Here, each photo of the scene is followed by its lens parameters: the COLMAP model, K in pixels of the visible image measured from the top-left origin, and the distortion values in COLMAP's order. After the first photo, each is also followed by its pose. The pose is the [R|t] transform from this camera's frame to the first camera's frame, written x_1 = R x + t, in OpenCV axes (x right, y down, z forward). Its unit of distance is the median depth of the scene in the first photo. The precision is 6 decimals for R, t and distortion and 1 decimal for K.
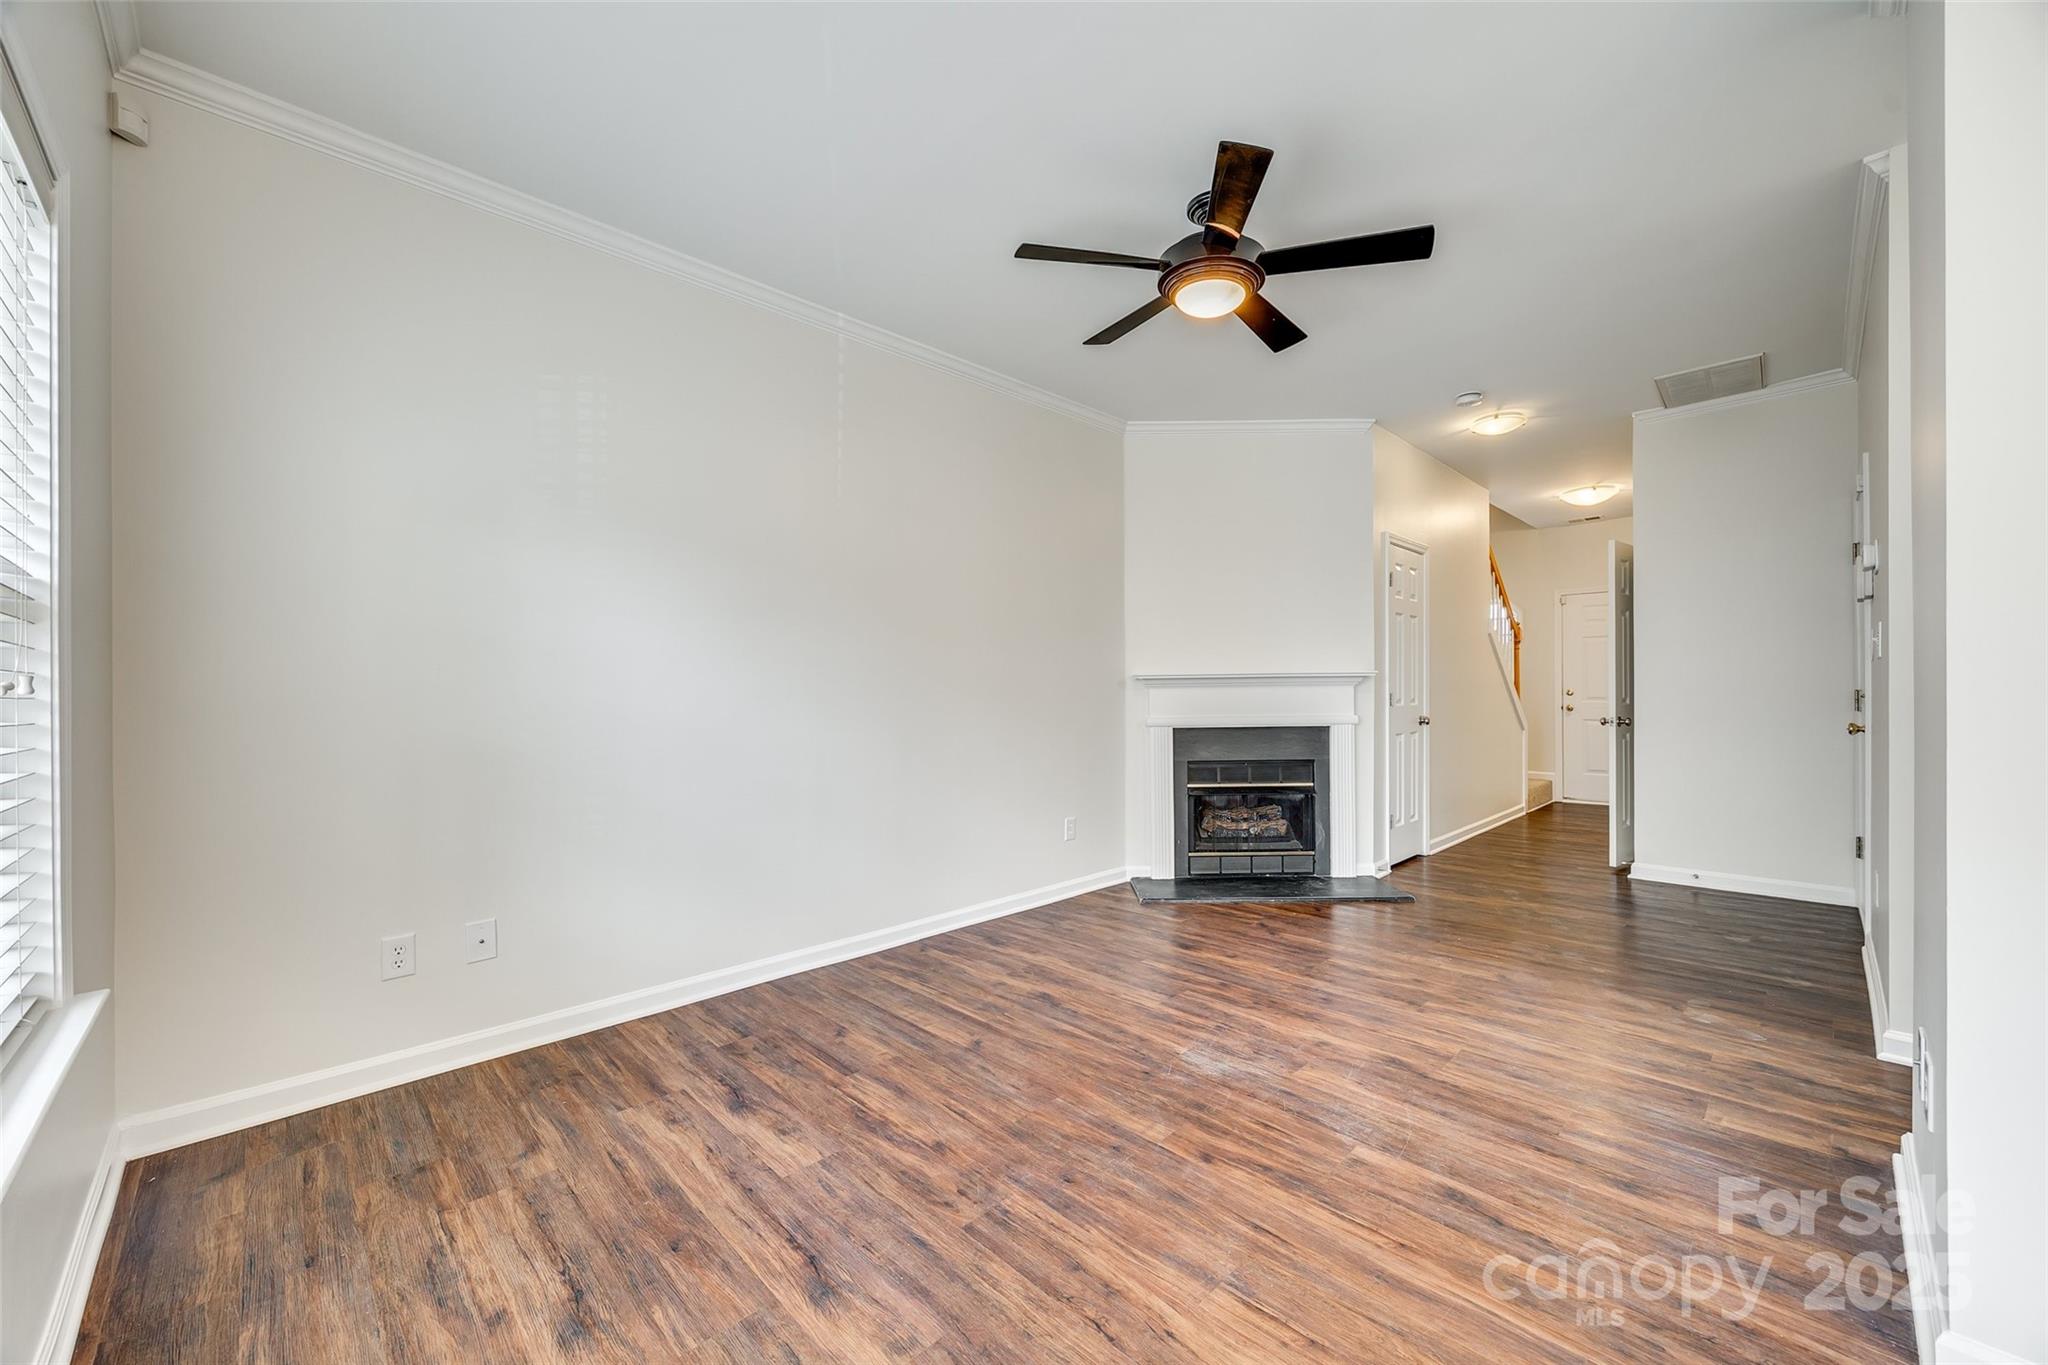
lens RADIAL K [[798.1, 0, 1016.3], [0, 798.1, 685.9], [0, 0, 1]] dist [-0.005787, 0.000562]
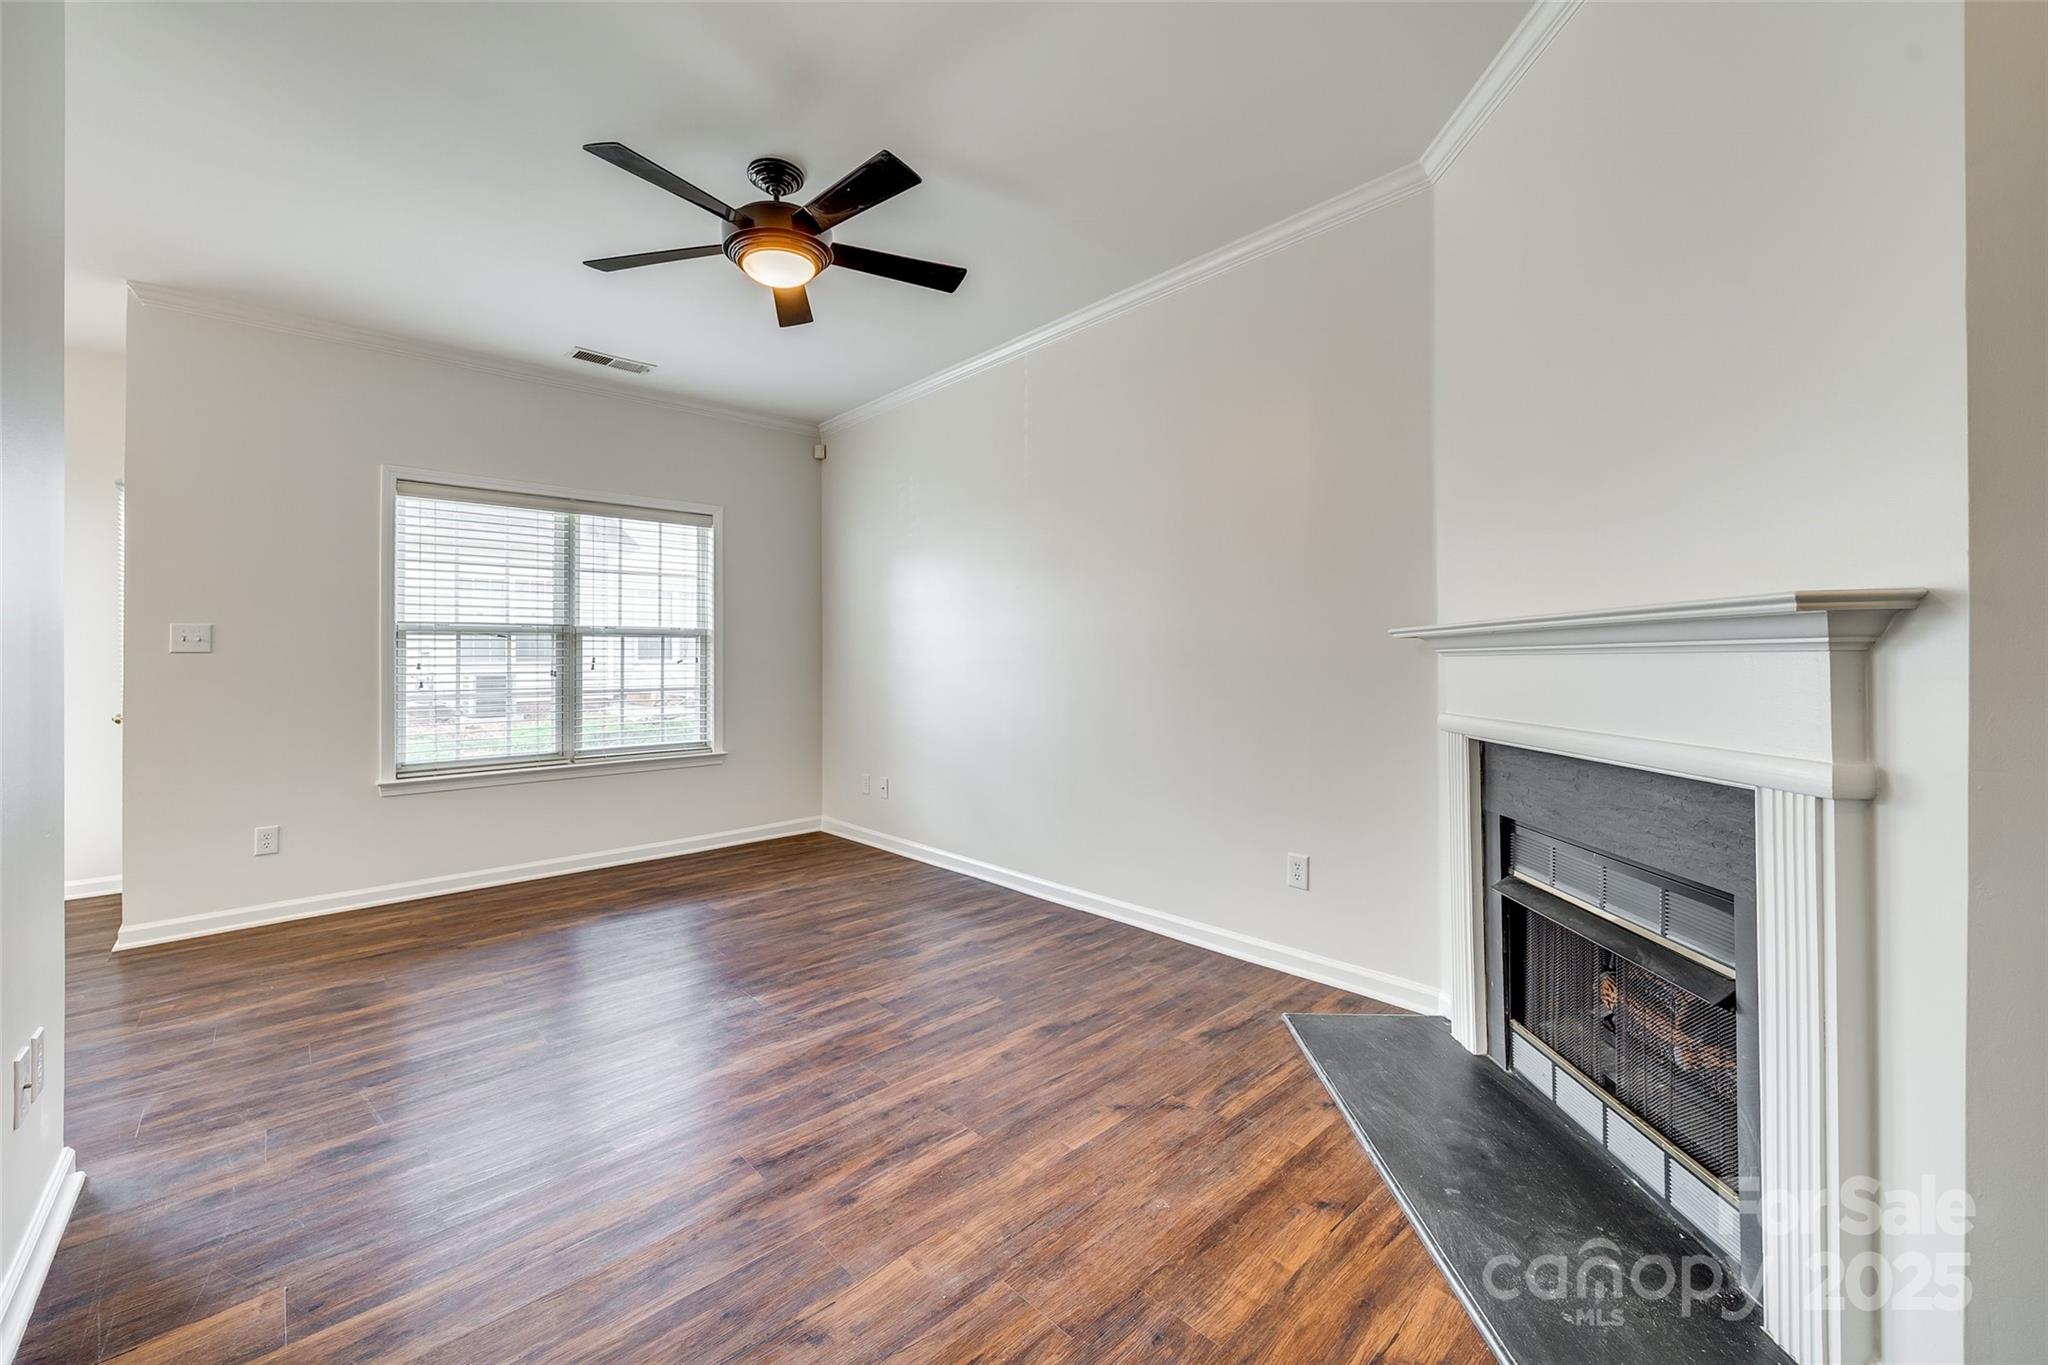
lens RADIAL K [[798.1, 0, 1002.9], [0, 798.1, 662.8], [0, 0, 1]] dist [-0.005787, 0.000562]
pose [[-0.037096, 0.011459, -0.999246, 1.111365], [0.012841, 0.999857, 0.010990, -0.000147], [0.999229, -0.012424, -0.037238, 1.213245]]
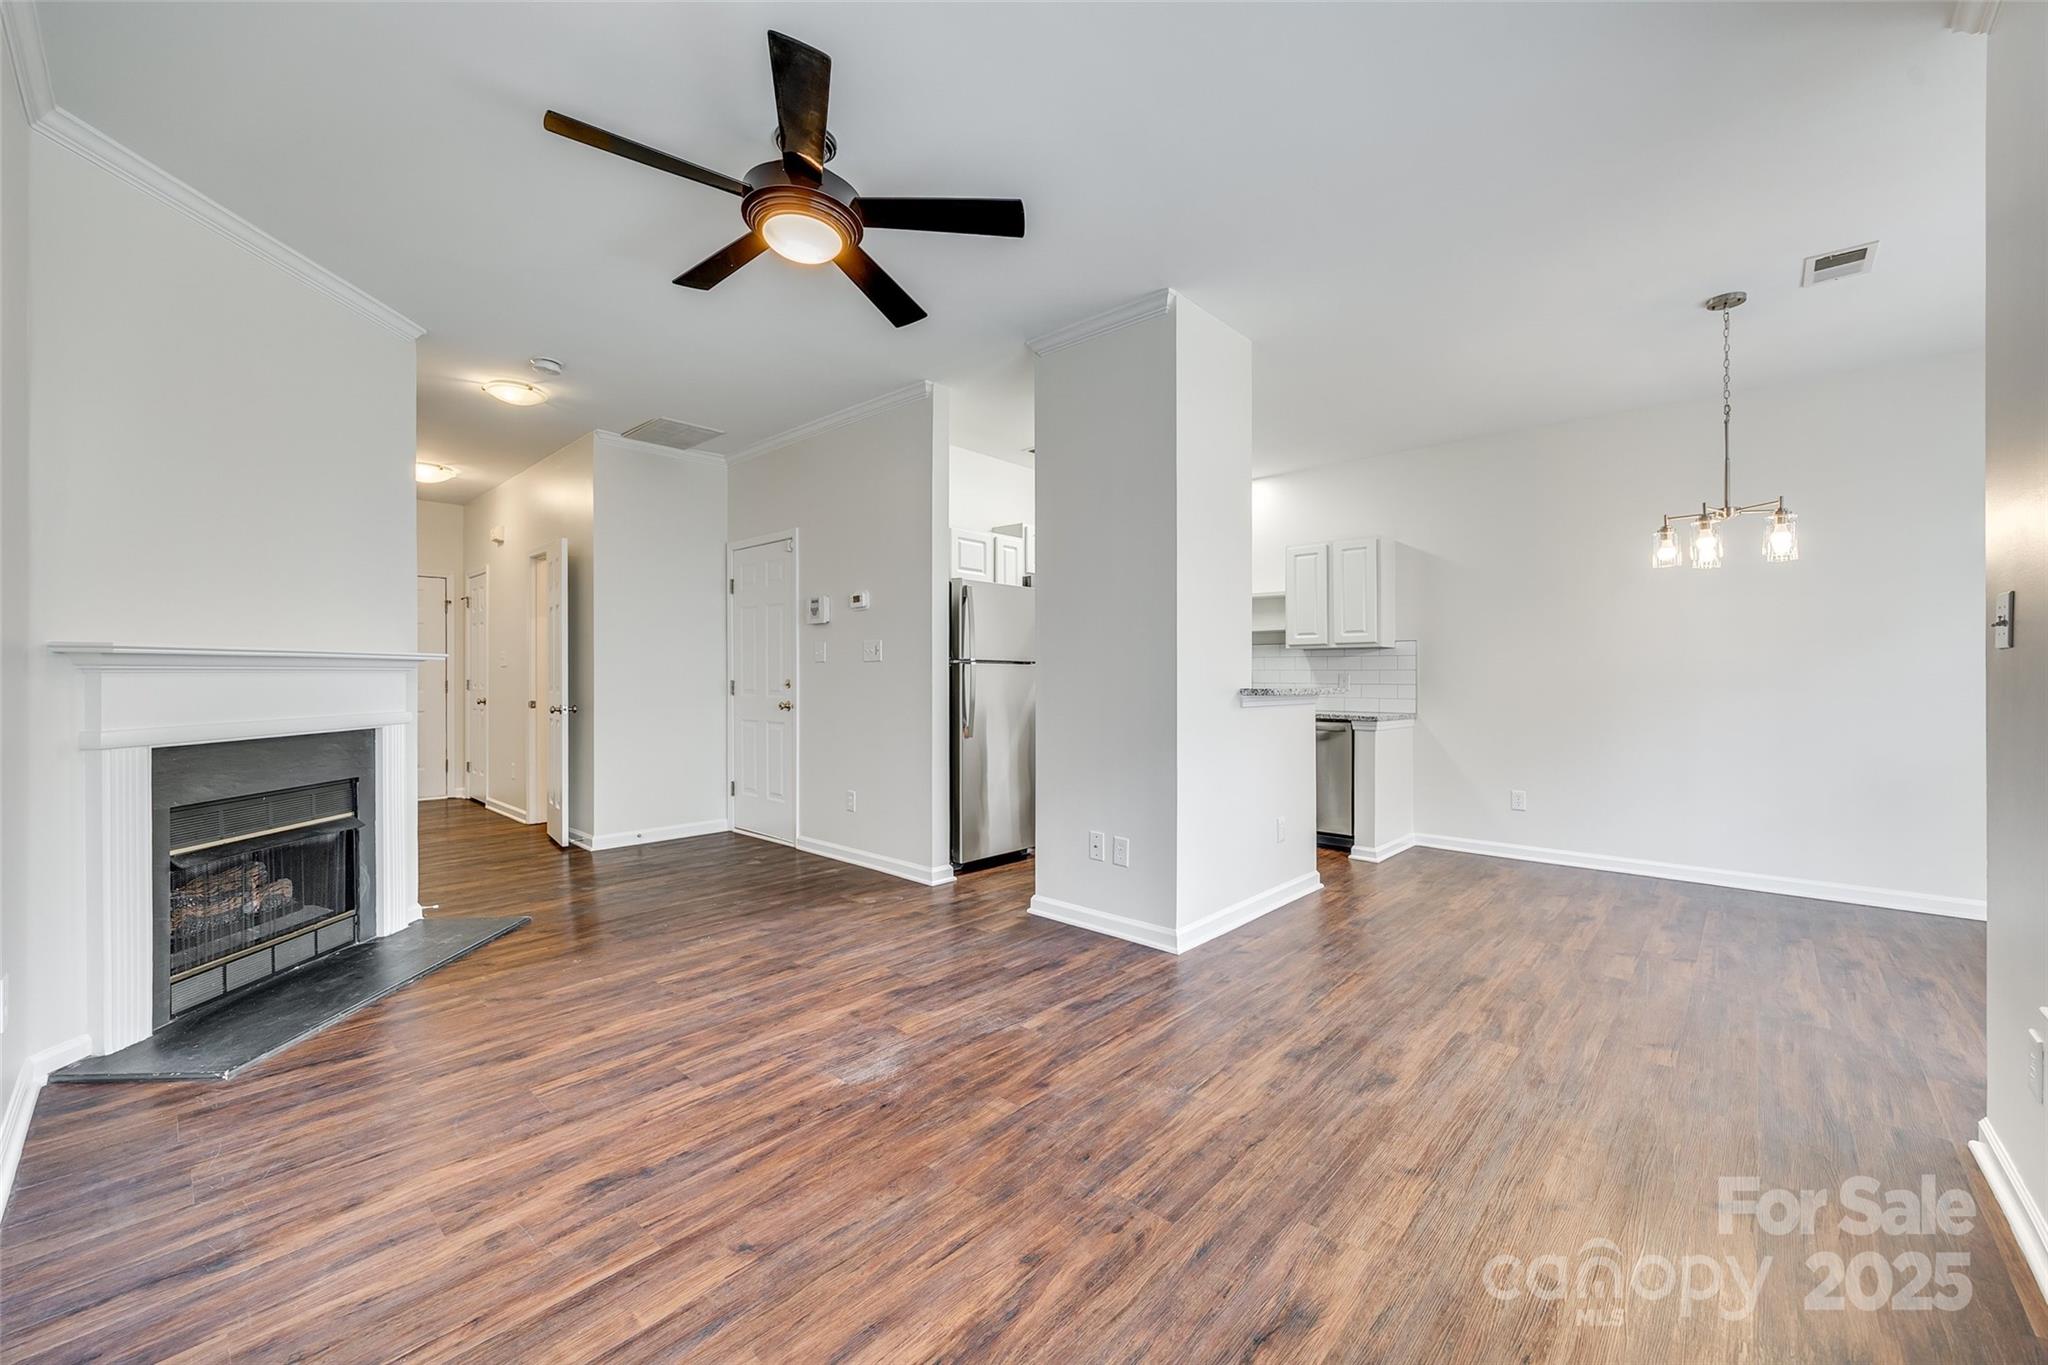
lens RADIAL K [[798.1, 0, 1059.7], [0, 798.1, 677.3], [0, 0, 1]] dist [-0.005787, 0.000562]
pose [[-0.093893, 0.006532, 0.995561, -0.624580], [-0.006599, 0.999952, -0.007184, 0.007175], [-0.995560, -0.007244, -0.093846, 0.741646]]
